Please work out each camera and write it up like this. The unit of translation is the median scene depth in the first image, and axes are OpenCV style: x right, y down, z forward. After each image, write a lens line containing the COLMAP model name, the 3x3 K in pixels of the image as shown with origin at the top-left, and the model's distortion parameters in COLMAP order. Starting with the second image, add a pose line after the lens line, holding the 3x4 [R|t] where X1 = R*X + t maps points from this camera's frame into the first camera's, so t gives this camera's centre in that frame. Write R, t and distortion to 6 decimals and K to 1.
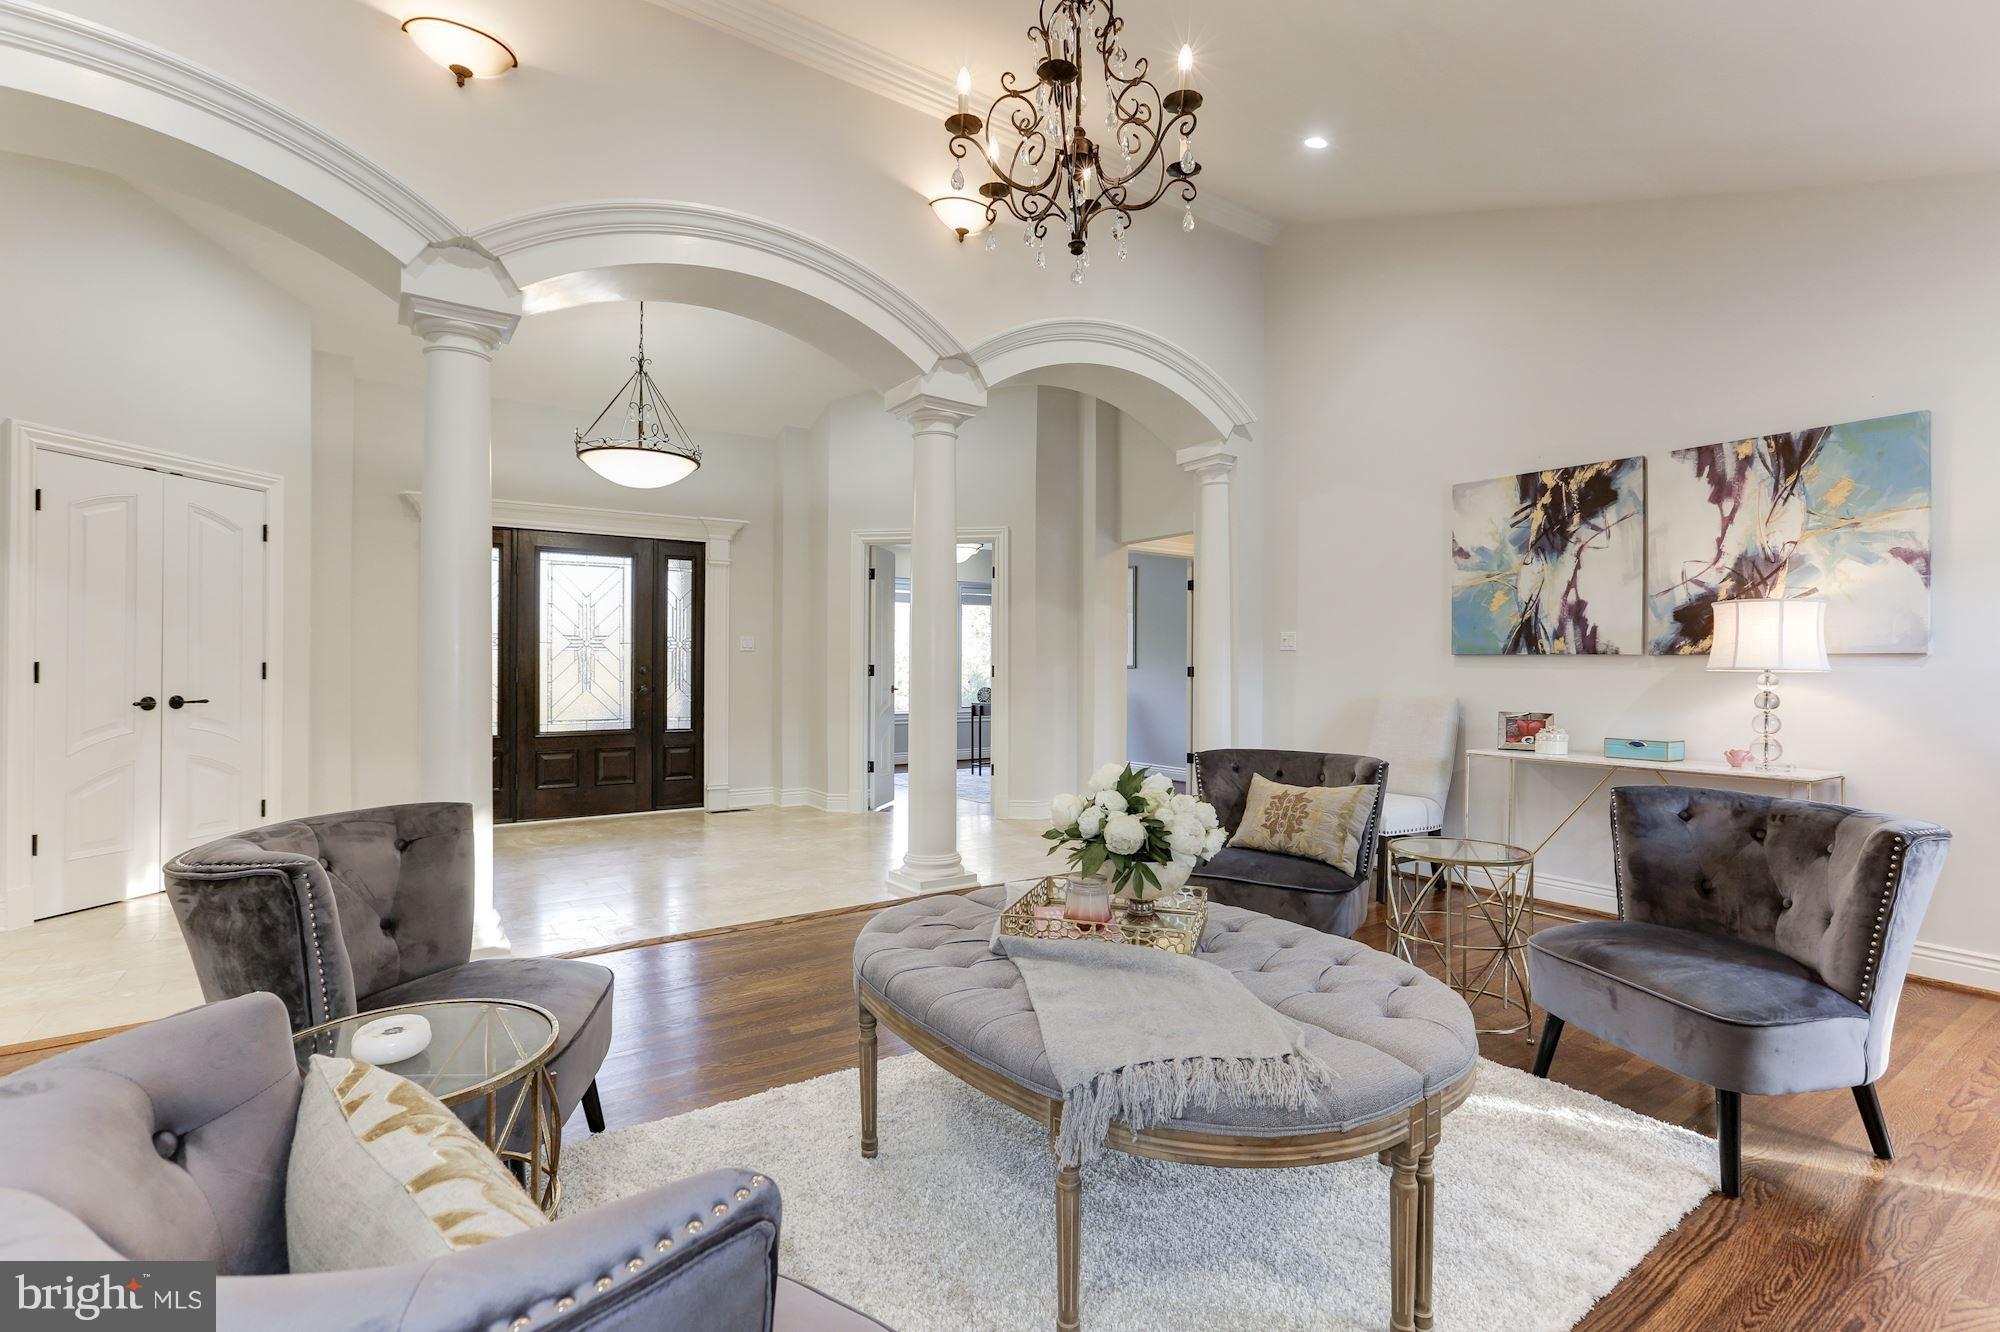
lens RADIAL K [[917.4, 0, 1003.6], [0, 917.4, 665.1], [0, 0, 1]] dist [-0.000563, -0.000060]
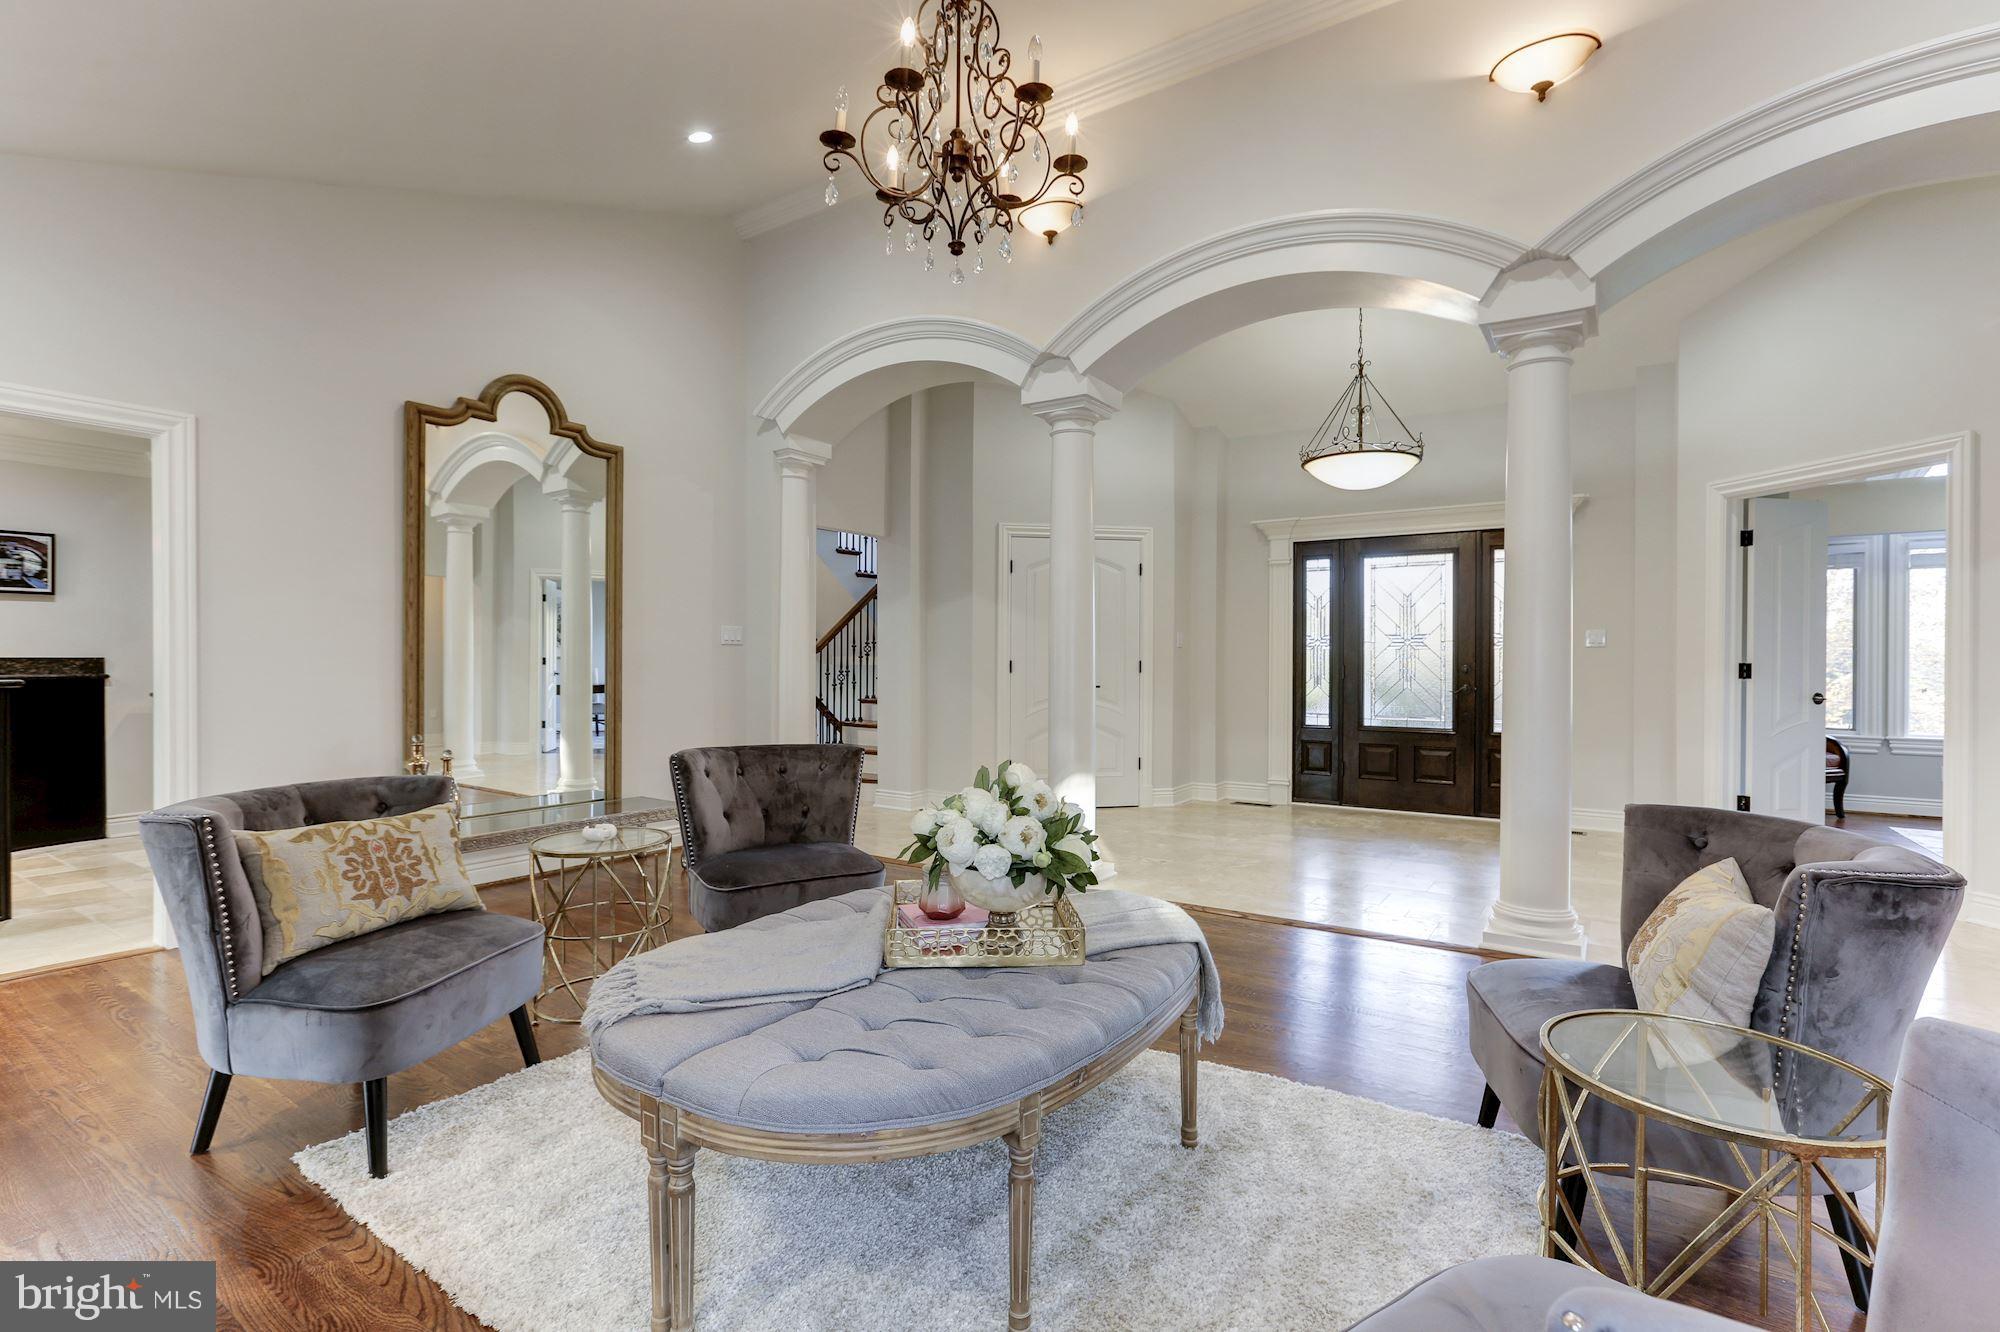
lens RADIAL K [[897.9, 0, 1000.0], [0, 897.9, 666.0], [0, 0, 1]] dist [-0.001976, -0.000119]
pose [[0.383734, -0.000500, -0.923444, 0.311273], [-0.004473, 0.999987, -0.002400, 0.006843], [0.923433, 0.005051, 0.383727, 0.198793]]
